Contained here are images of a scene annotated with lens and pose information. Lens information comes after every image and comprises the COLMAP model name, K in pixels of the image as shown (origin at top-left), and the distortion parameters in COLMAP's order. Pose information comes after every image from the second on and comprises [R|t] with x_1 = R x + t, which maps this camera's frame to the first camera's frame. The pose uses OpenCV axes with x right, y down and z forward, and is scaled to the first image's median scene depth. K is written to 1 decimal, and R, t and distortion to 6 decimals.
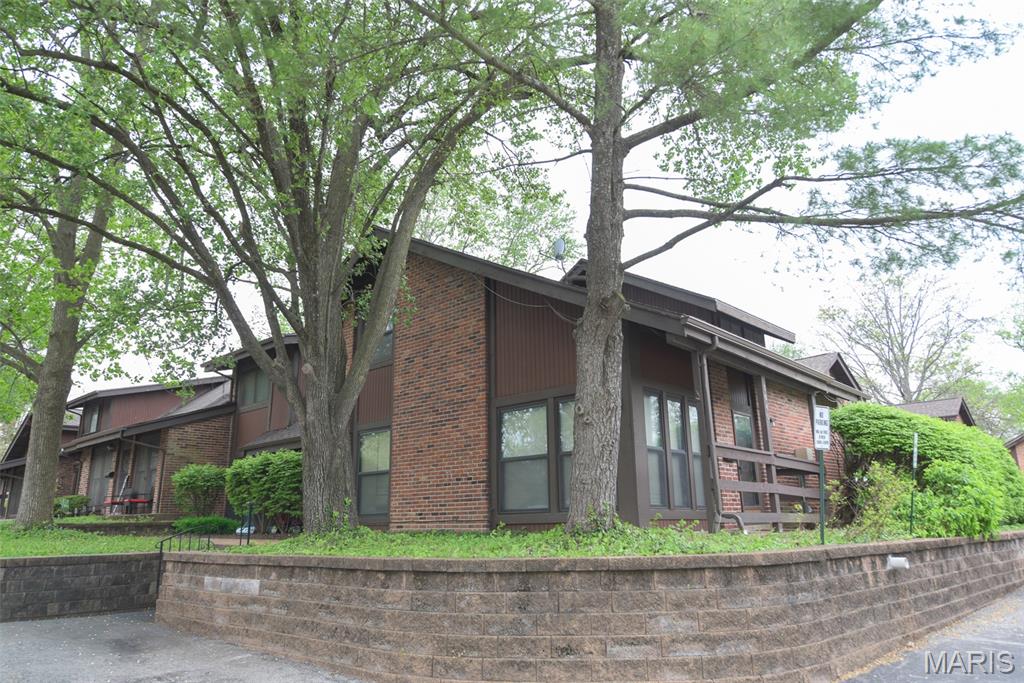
lens RADIAL K [[709.5, 0, 510.9], [0, 709.5, 341.3], [0, 0, 1]] dist [-0.005859, -0.000573]
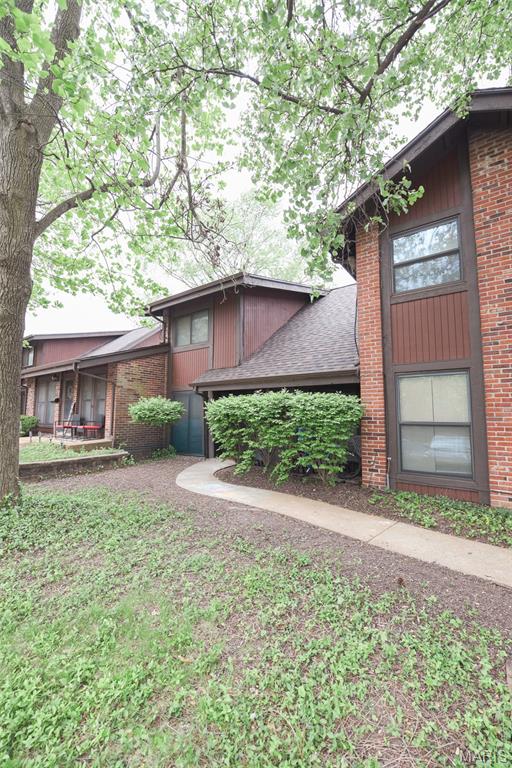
lens RADIAL K [[312.9, 0, 256.5], [0, 312.9, 385.0], [0, 0, 1]] dist [-0.002161, -0.000046]
pose [[0.992195, 0.033261, 0.120177, -0.314145], [-0.051768, 0.986663, 0.154328, 0.068406], [-0.113441, -0.159345, 0.980684, 0.479240]]
